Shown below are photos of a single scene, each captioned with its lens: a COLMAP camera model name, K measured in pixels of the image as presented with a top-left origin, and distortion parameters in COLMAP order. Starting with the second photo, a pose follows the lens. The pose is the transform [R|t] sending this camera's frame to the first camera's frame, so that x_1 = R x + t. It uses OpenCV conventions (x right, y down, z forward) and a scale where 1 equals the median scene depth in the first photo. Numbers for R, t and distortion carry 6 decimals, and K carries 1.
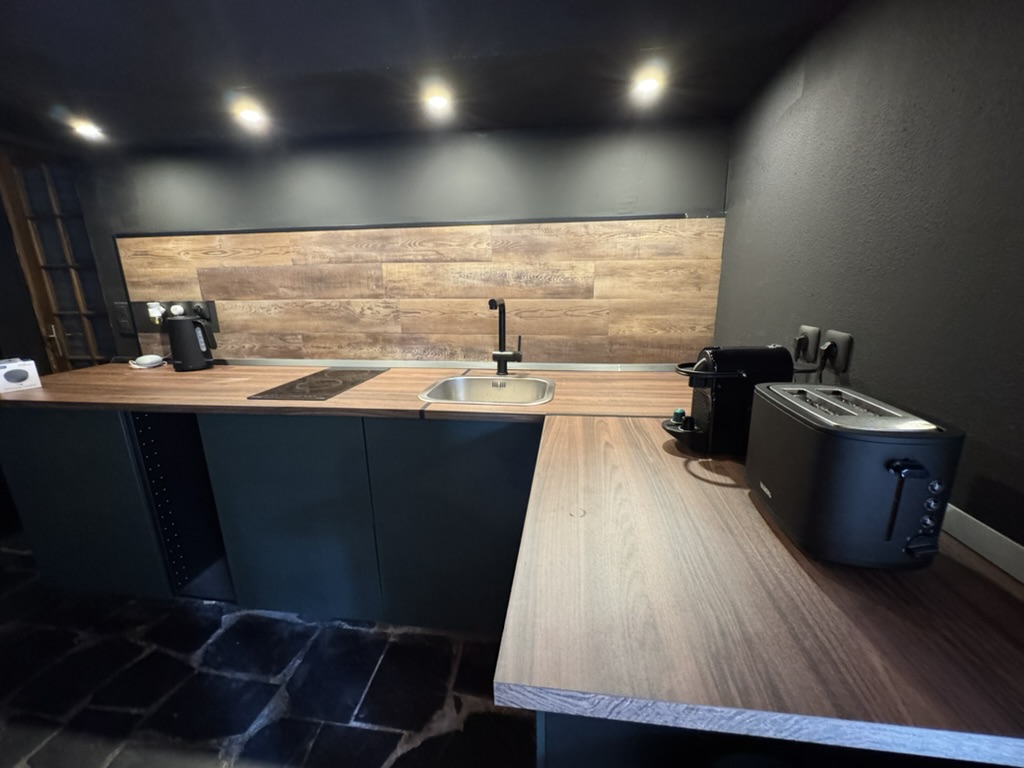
lens RADIAL K [[414.5, 0, 519.1], [0, 414.5, 385.2], [0, 0, 1]] dist [-0.011599, -0.000376]
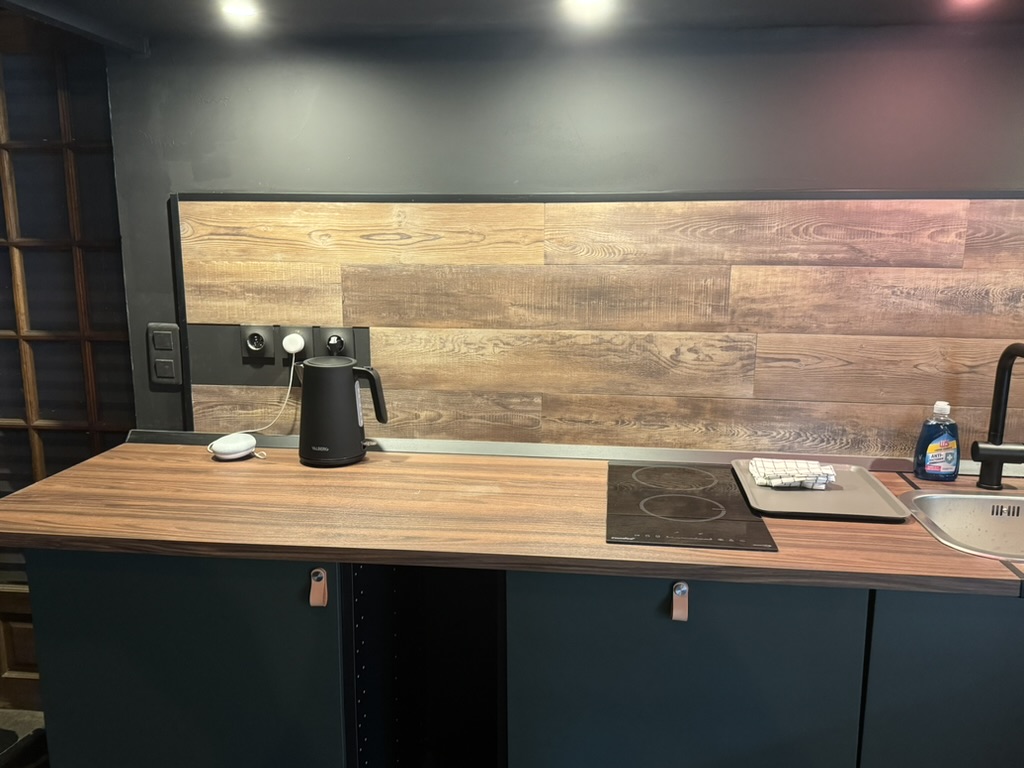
lens RADIAL K [[825.6, 0, 501.2], [0, 825.6, 392.1], [0, 0, 1]] dist [0.087245, -0.138797]
pose [[0.999875, 0.014721, 0.005689, -0.618682], [-0.014392, 0.998434, -0.054065, -0.075043], [-0.006476, 0.053976, 0.998521, -0.031596]]
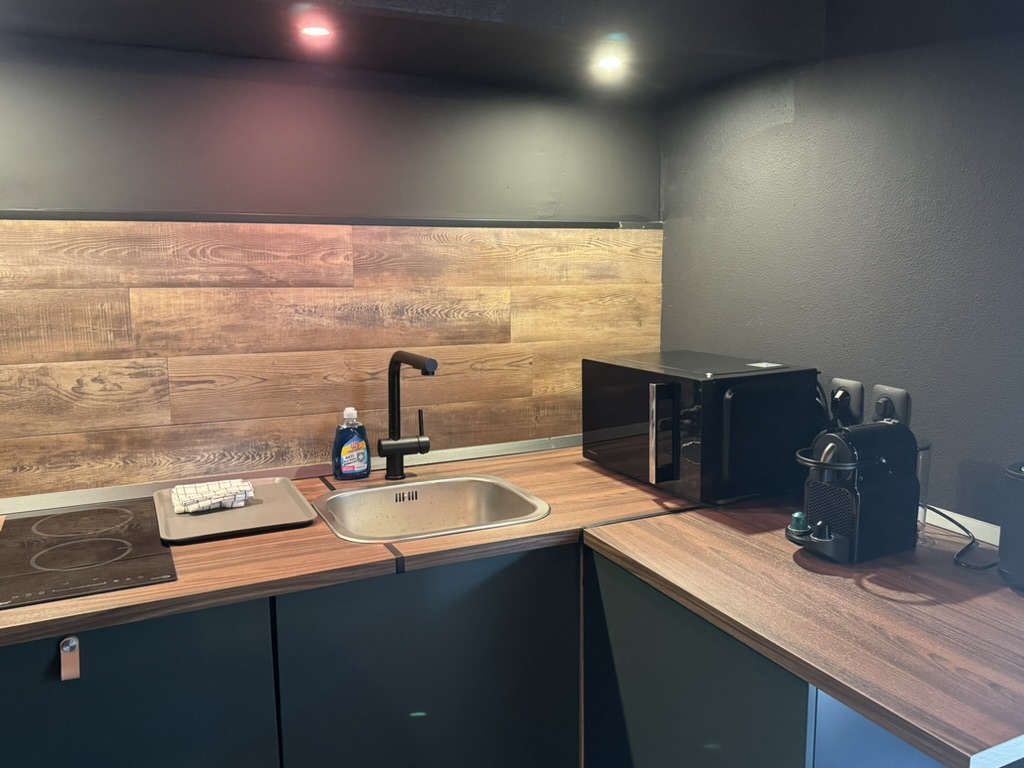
lens RADIAL K [[825.6, 0, 517.7], [0, 825.6, 392.3], [0, 0, 1]] dist [0.087245, -0.138797]
pose [[0.827499, -0.080713, 0.555635, -0.508465], [0.124762, 0.991306, -0.041807, -0.071859], [-0.547430, 0.103917, 0.830375, -0.069400]]
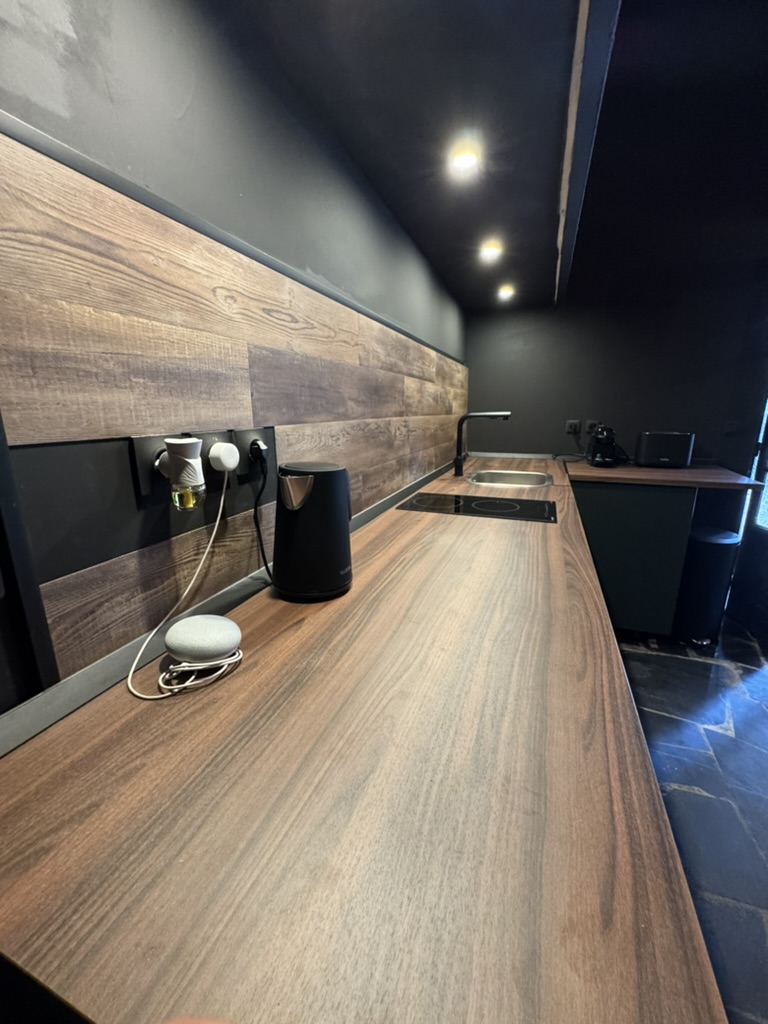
lens RADIAL K [[414.5, 0, 387.4], [0, 414.5, 511.6], [0, 0, 1]] dist [-0.011599, -0.000376]
pose [[0.232224, -0.226943, 0.945816, -1.217337], [0.237656, 0.956166, 0.171075, -0.177028], [-0.943182, 0.185051, 0.275979, 0.839388]]
